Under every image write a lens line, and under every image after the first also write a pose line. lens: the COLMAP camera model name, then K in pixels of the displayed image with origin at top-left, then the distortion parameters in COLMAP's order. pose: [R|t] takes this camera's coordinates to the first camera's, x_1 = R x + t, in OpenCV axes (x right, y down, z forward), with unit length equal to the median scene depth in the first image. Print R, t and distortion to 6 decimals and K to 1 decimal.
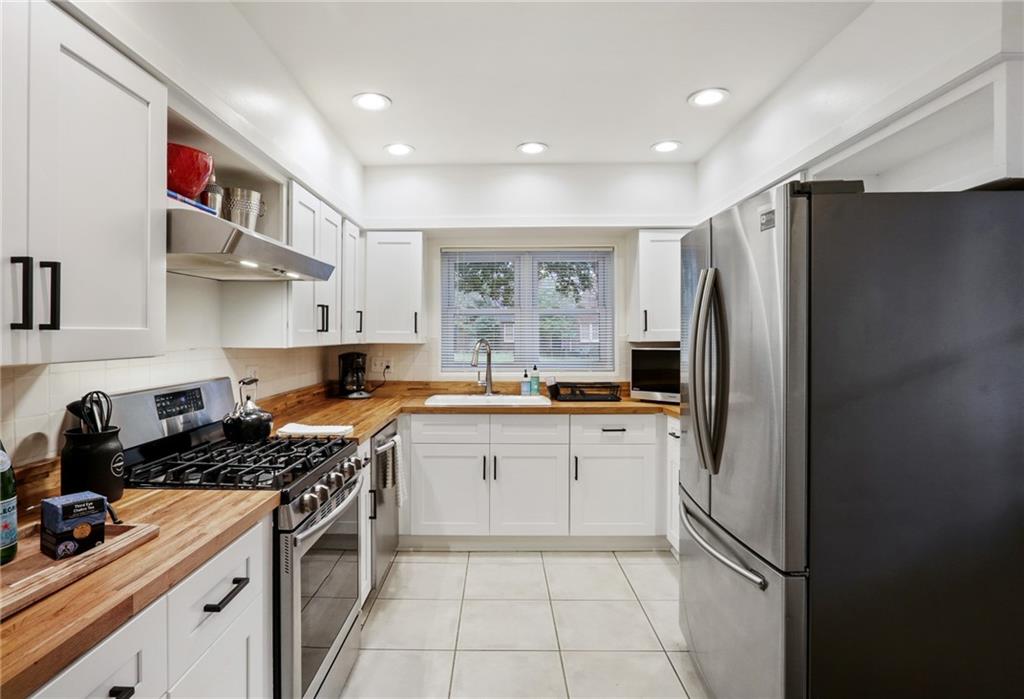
lens RADIAL K [[549.7, 0, 496.9], [0, 549.7, 339.3], [0, 0, 1]] dist [-0.002566, 0.000205]
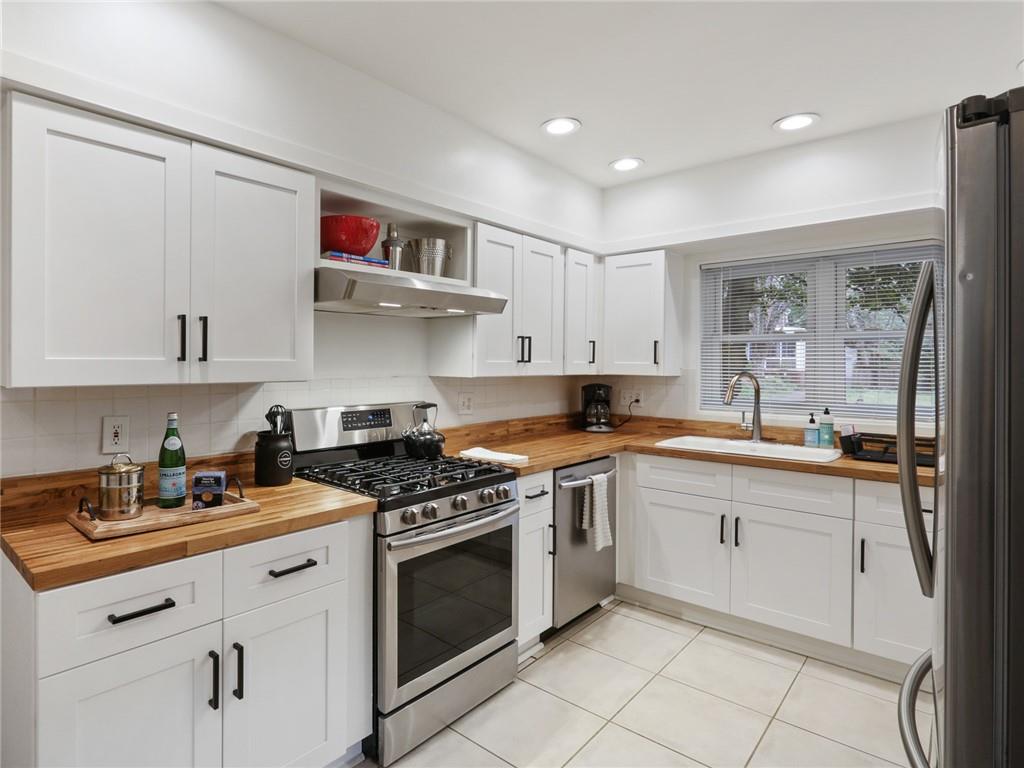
lens RADIAL K [[573.5, 0, 450.0], [0, 573.5, 363.8], [0, 0, 1]] dist [-0.003709, 0.000290]
pose [[0.739377, 0.003744, -0.673281, 0.247849], [-0.010717, 0.999923, -0.006209, -0.002328], [0.673206, 0.011806, 0.739361, 0.093968]]
